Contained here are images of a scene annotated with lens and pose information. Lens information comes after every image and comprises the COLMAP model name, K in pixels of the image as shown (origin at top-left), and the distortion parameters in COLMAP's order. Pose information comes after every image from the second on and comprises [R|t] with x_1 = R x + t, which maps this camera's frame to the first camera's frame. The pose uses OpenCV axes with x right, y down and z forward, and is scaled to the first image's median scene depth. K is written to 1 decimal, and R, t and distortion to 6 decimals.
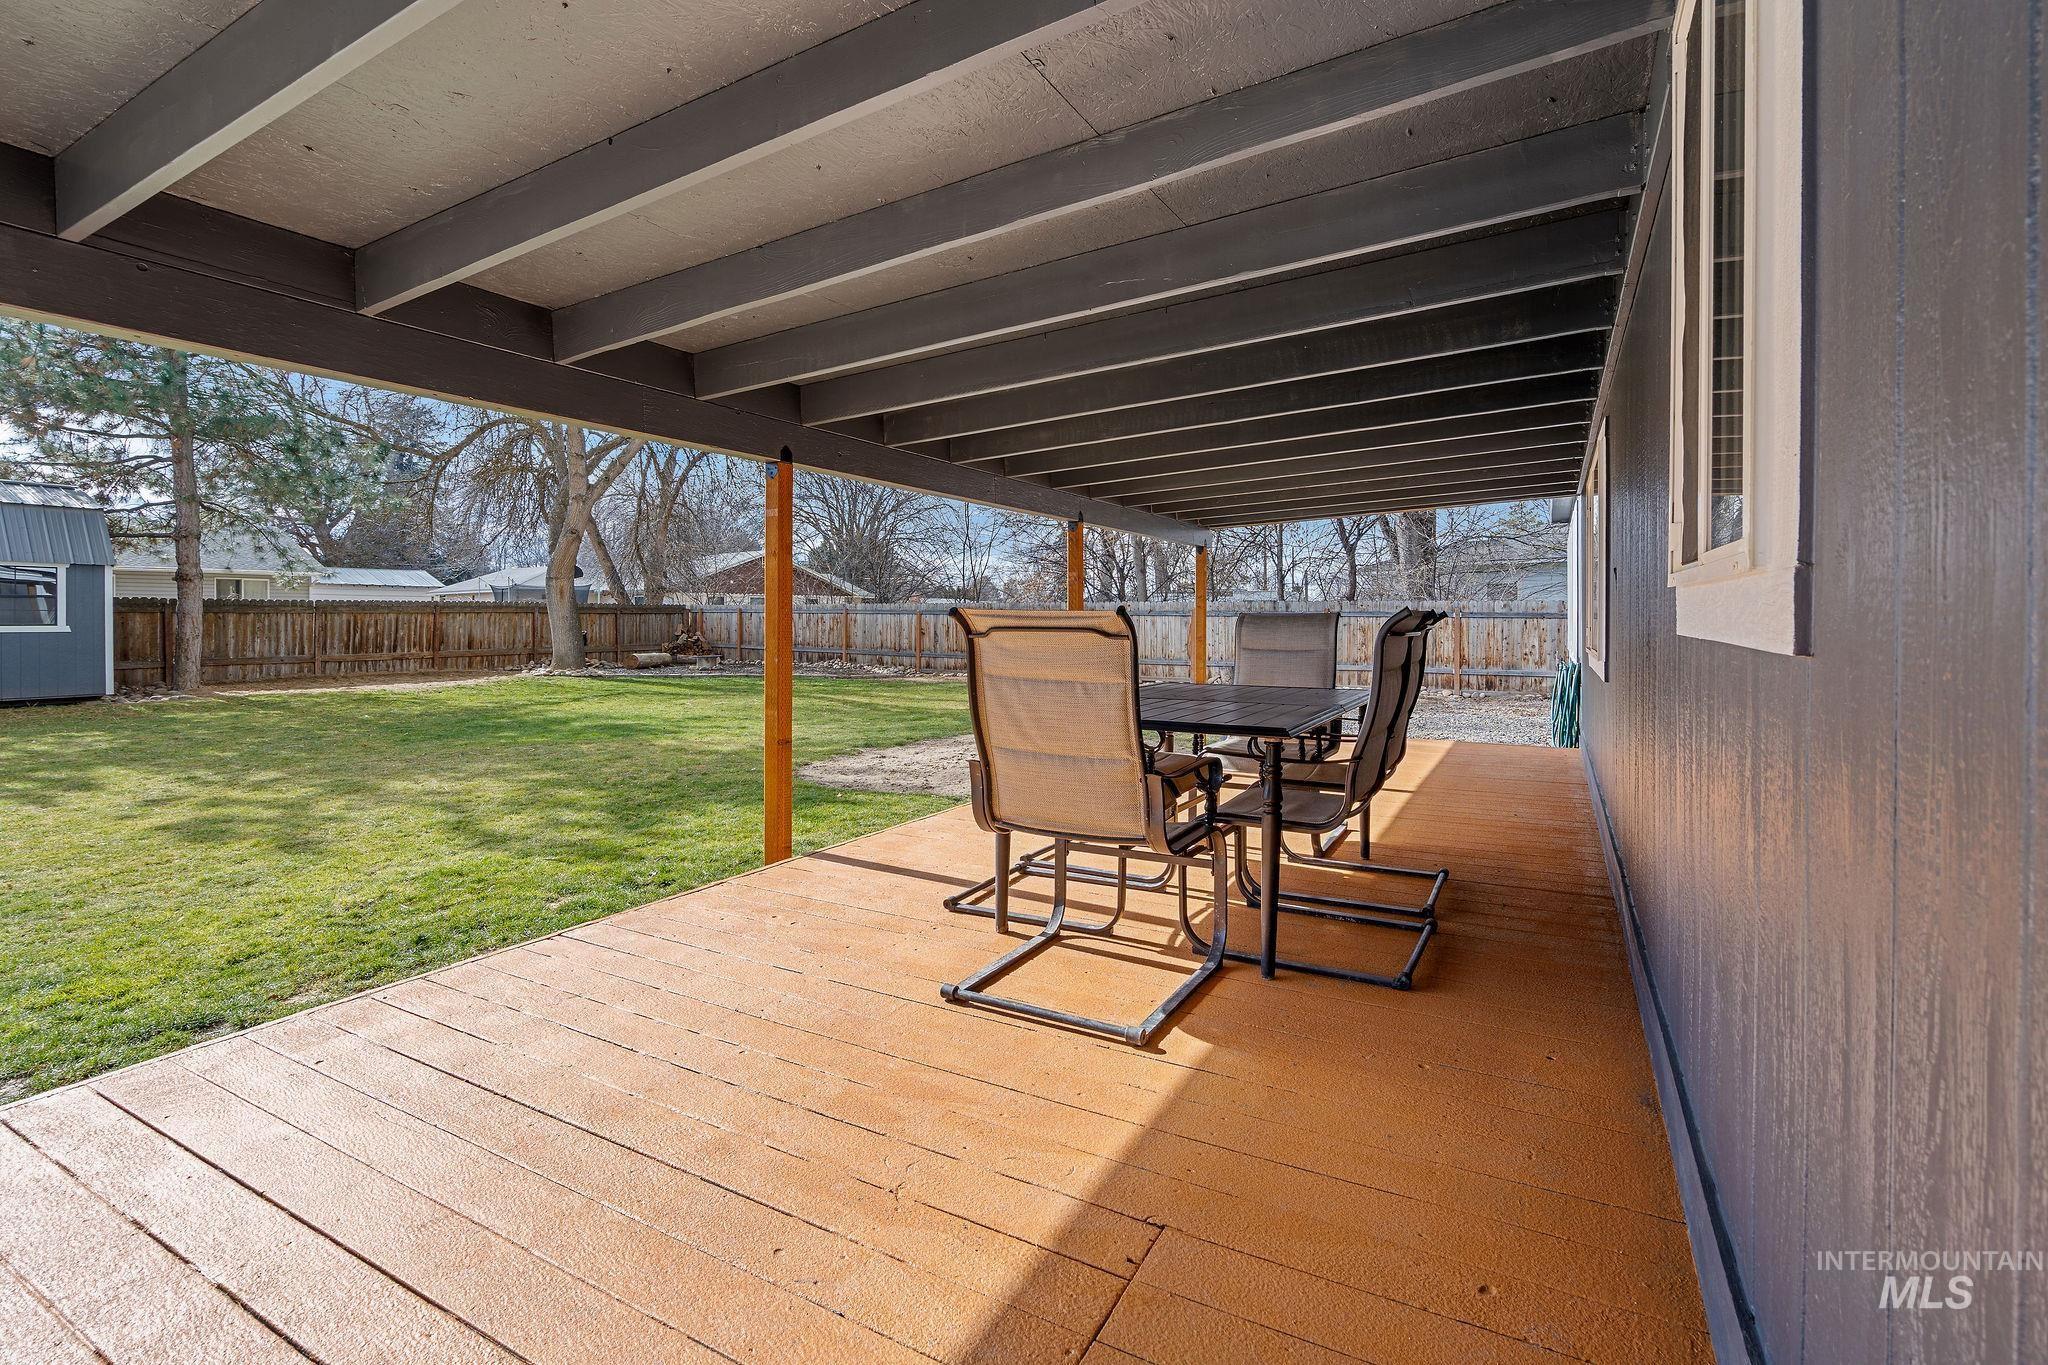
lens RADIAL K [[934.1, 0, 1018.8], [0, 934.1, 632.5], [0, 0, 1]] dist [-0.000406, -0.000134]
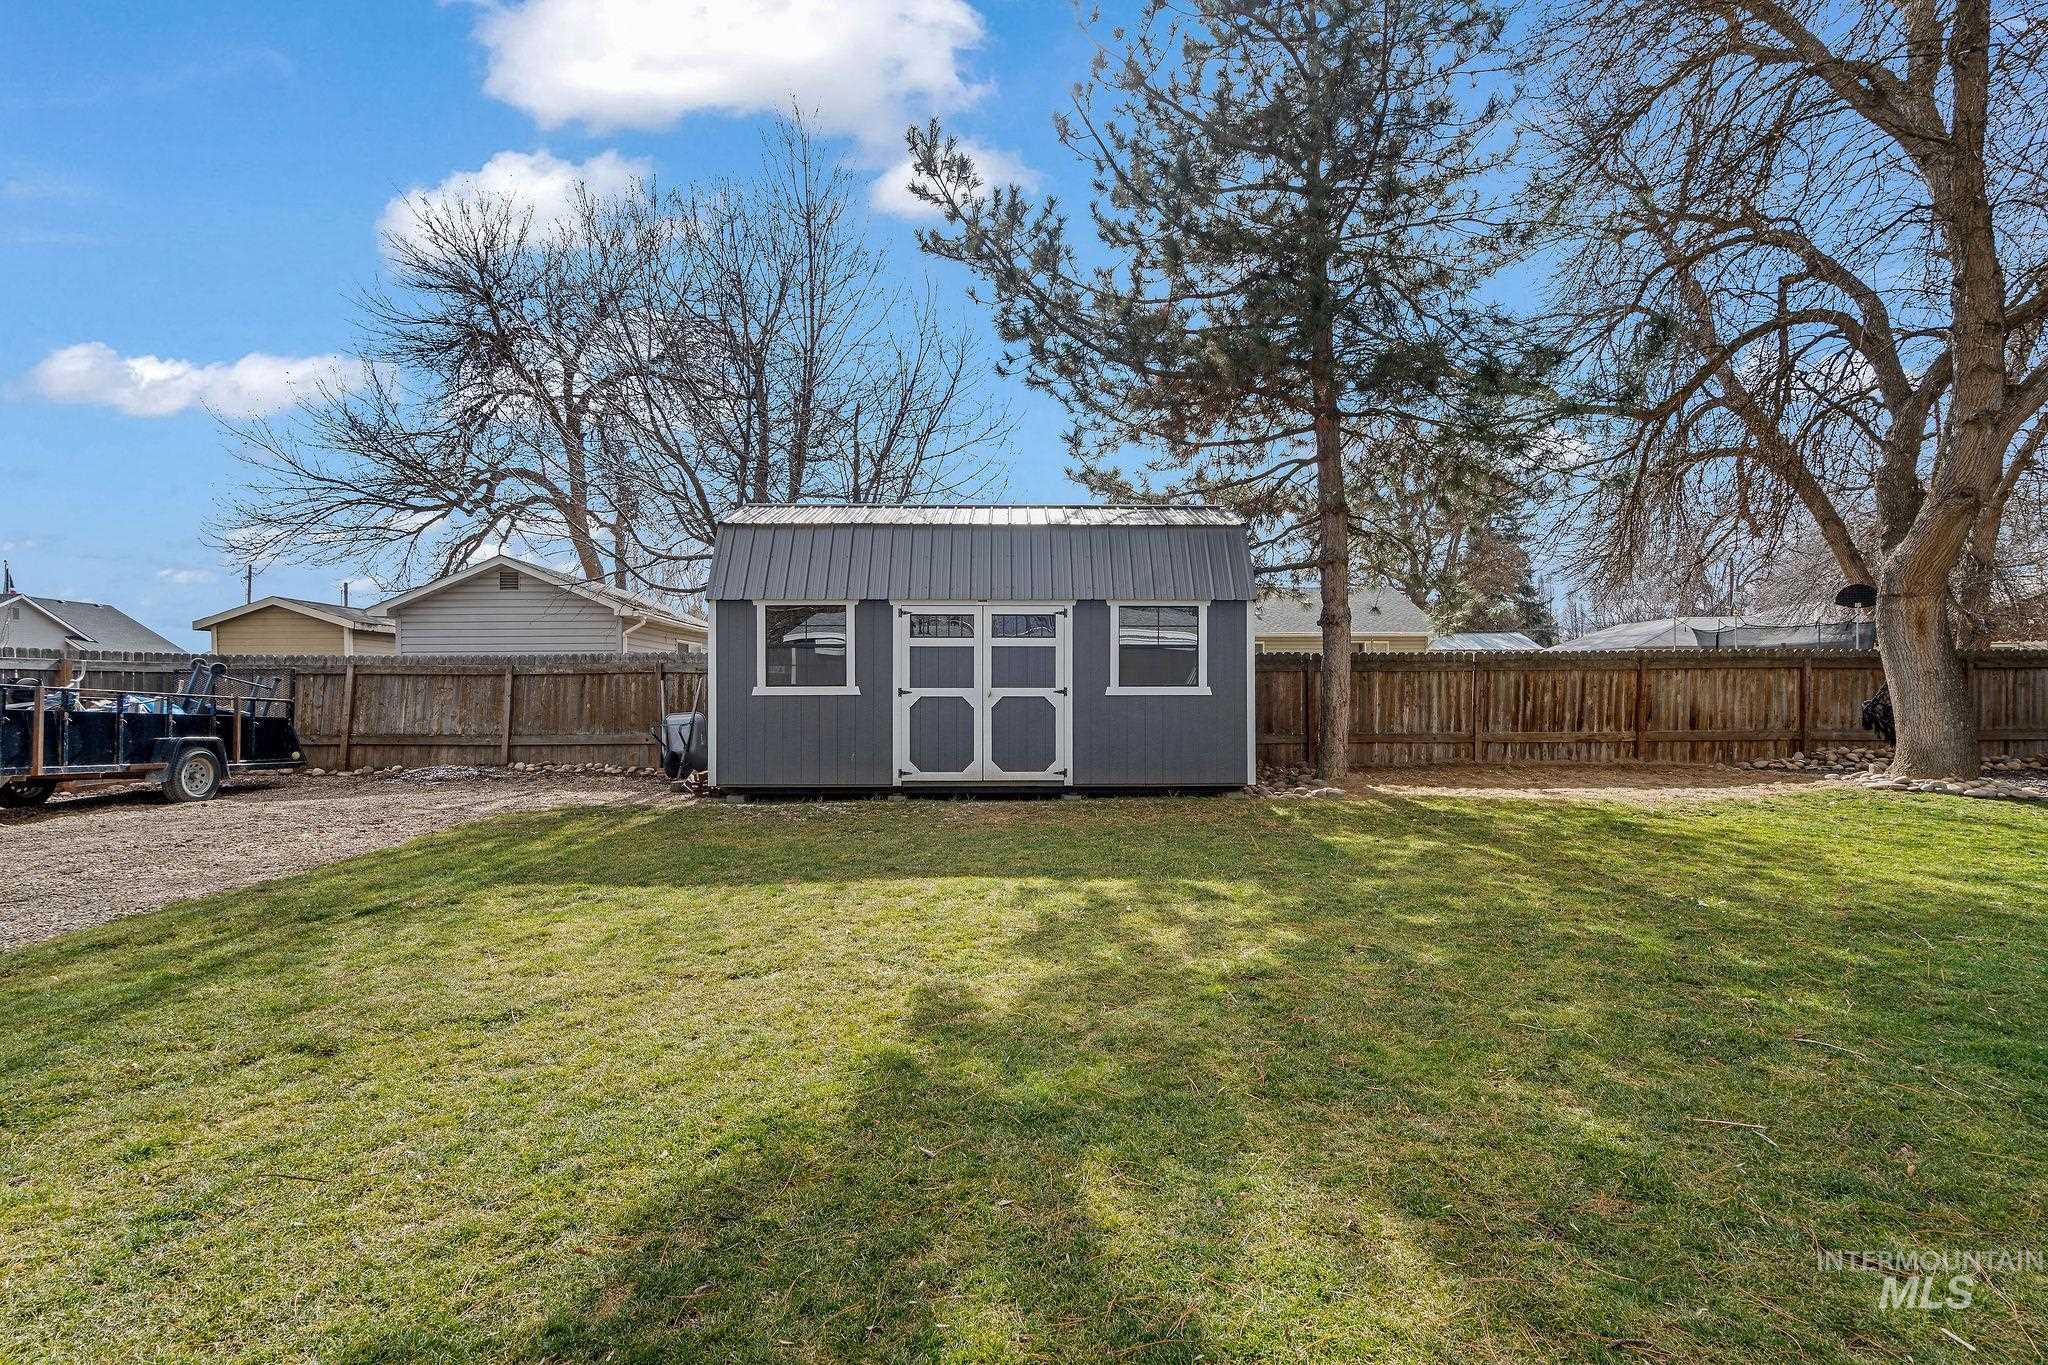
lens RADIAL K [[945.3, 0, 1024.0], [0, 945.3, 682.5], [0, 0, 1]] dist [-0.000620, -0.000175]
pose [[0.525320, -0.008202, -0.850865, -0.352992], [-0.010039, 0.999824, -0.015836, 0.002067], [0.850845, 0.016861, 0.525146, 0.369658]]
